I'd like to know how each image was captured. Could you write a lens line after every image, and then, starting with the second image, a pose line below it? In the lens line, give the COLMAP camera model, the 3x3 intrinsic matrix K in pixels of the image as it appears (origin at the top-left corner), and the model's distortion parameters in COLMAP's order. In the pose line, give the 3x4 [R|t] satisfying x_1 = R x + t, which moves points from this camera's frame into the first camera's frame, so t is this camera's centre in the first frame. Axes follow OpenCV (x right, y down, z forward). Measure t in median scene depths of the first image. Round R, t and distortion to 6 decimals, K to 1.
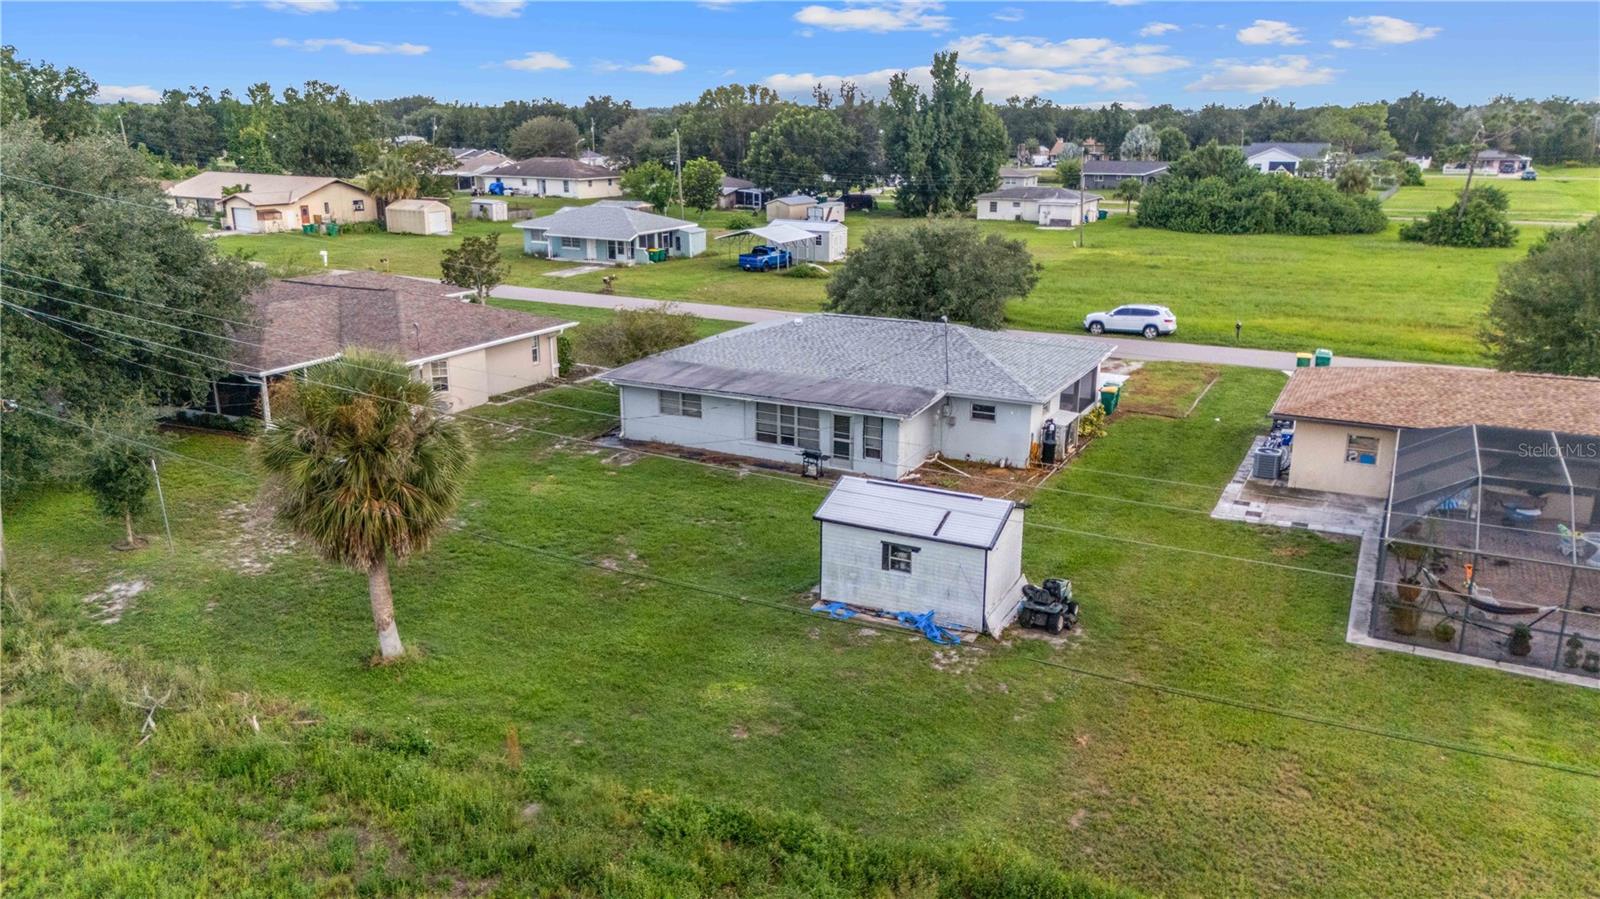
lens RADIAL K [[1160.0, 0, 800.0], [0, 1160.0, 449.5], [0, 0, 1]] dist [0.093877, -0.086174]
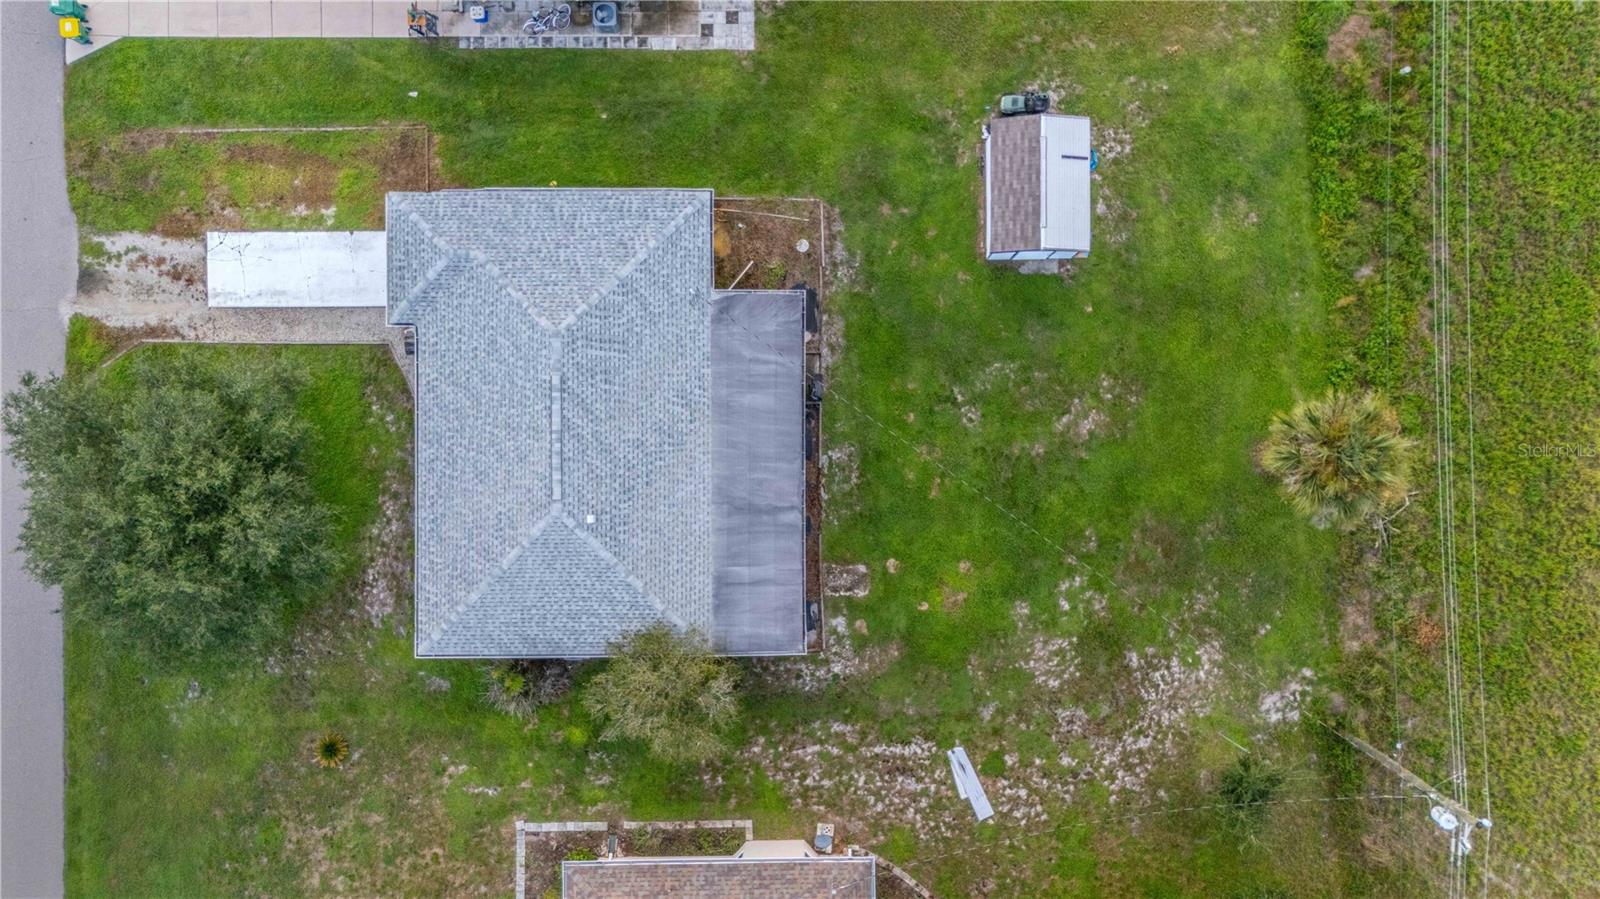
lens RADIAL K [[1166.6, 0, 800.0], [0, 1166.6, 449.5], [0, 0, 1]] dist [0.089707, -0.099989]
pose [[-0.455274, -0.890346, 0.003135, -0.013469], [0.267554, -0.133452, 0.954256, -0.409897], [-0.849200, 0.435287, 0.298973, 0.283599]]
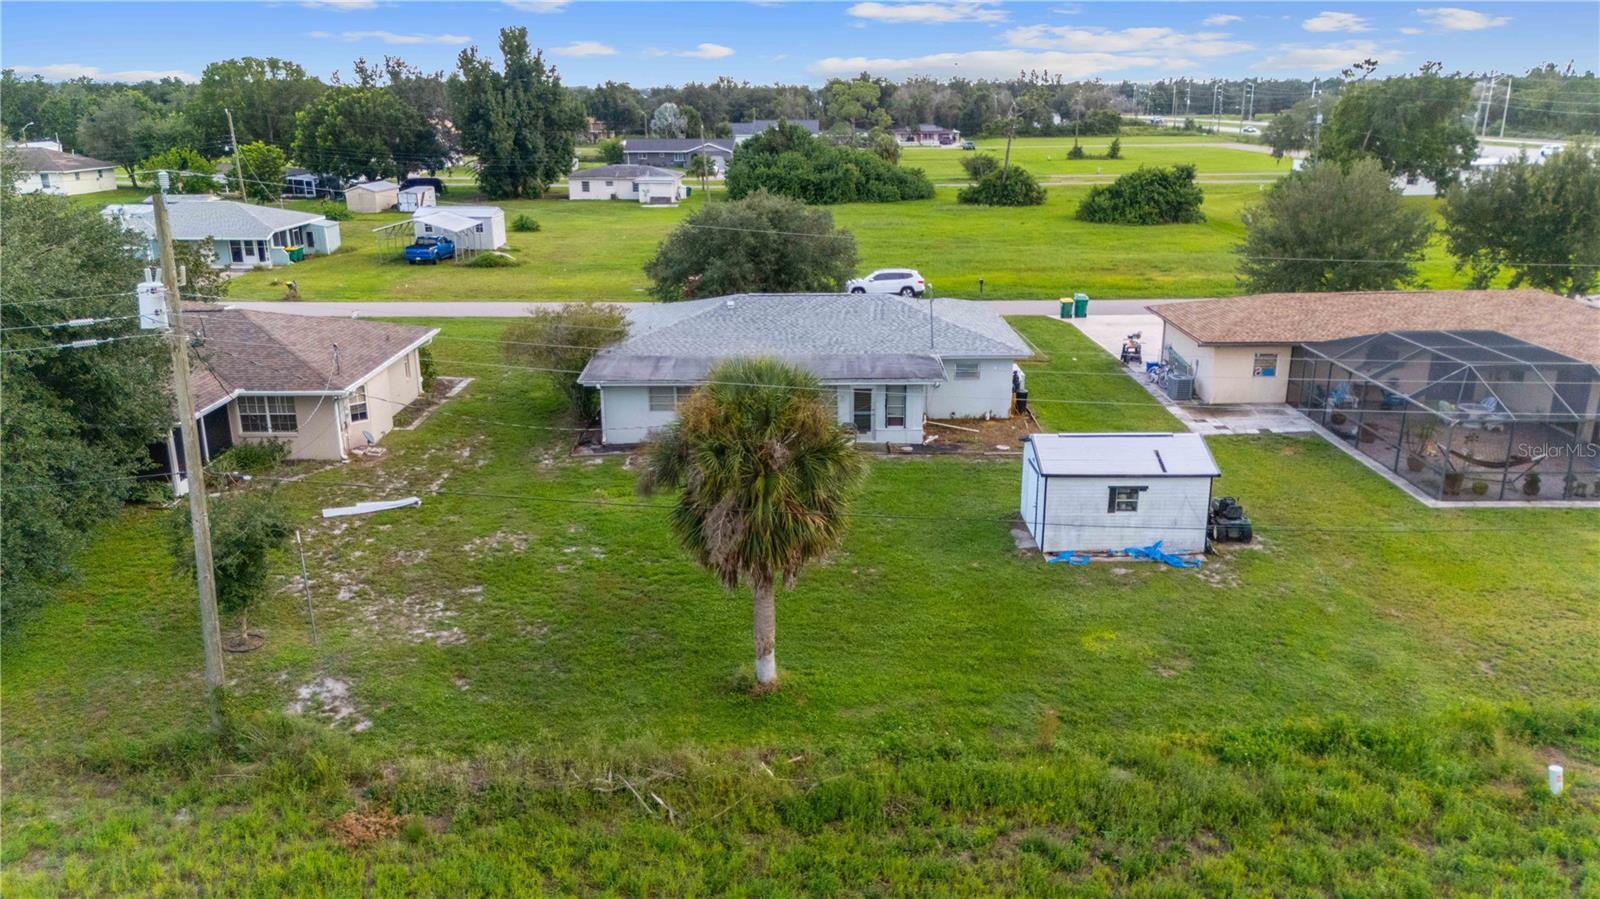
lens RADIAL K [[1166.6, 0, 800.0], [0, 1166.6, 449.5], [0, 0, 1]] dist [0.089707, -0.099989]
pose [[0.893485, -0.138119, 0.427326, -0.184428], [0.131302, 0.990296, 0.045544, -0.012289], [-0.429470, 0.015415, 0.902950, 0.037759]]
